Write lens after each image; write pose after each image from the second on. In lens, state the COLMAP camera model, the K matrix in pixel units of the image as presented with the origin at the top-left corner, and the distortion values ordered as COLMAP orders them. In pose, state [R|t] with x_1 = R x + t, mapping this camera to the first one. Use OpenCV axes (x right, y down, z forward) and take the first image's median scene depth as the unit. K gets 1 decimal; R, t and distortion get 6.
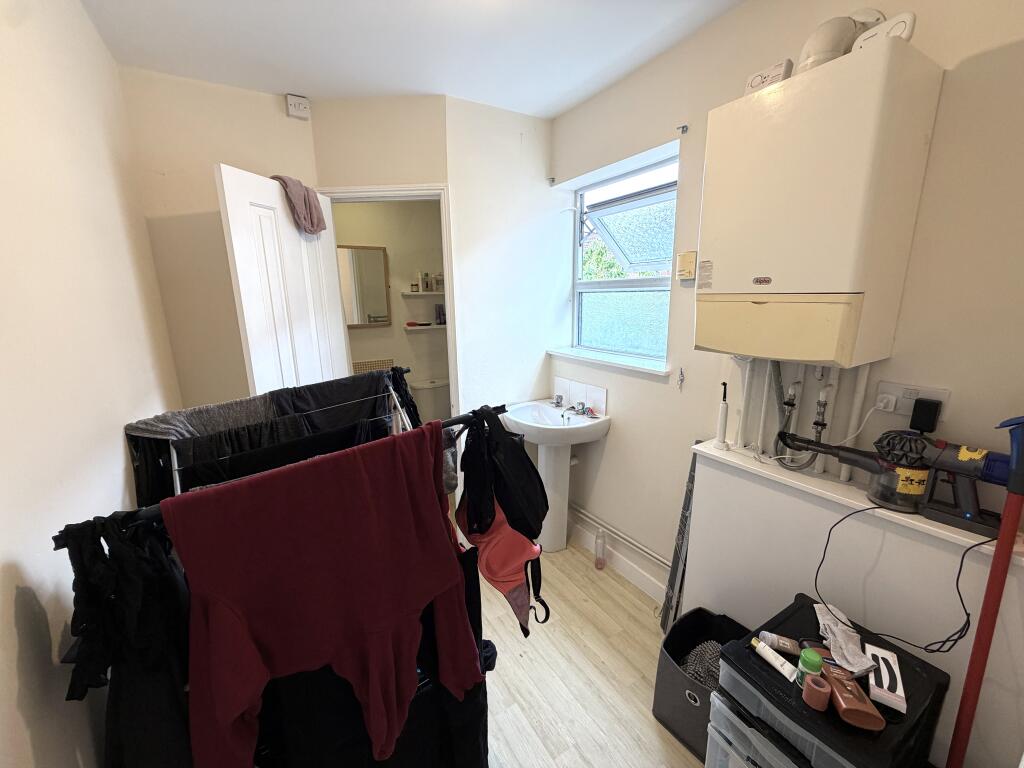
lens RADIAL K [[408.3, 0, 513.3], [0, 408.3, 387.1], [0, 0, 1]] dist [-0.000438, 0.000123]
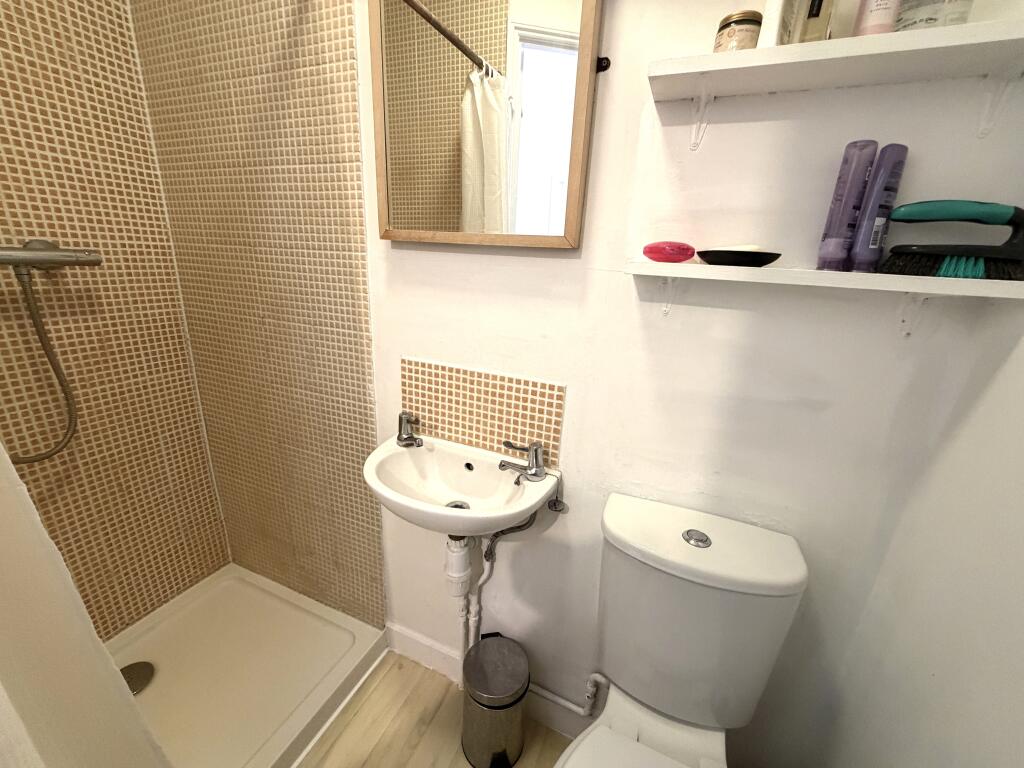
lens RADIAL K [[408.3, 0, 513.3], [0, 408.3, 387.1], [0, 0, 1]] dist [-0.000438, 0.000123]
pose [[0.576965, 0.295322, -0.761509, -0.118933], [-0.234819, 0.952958, 0.191655, -0.110429], [0.782286, 0.068238, 0.619171, 0.815783]]
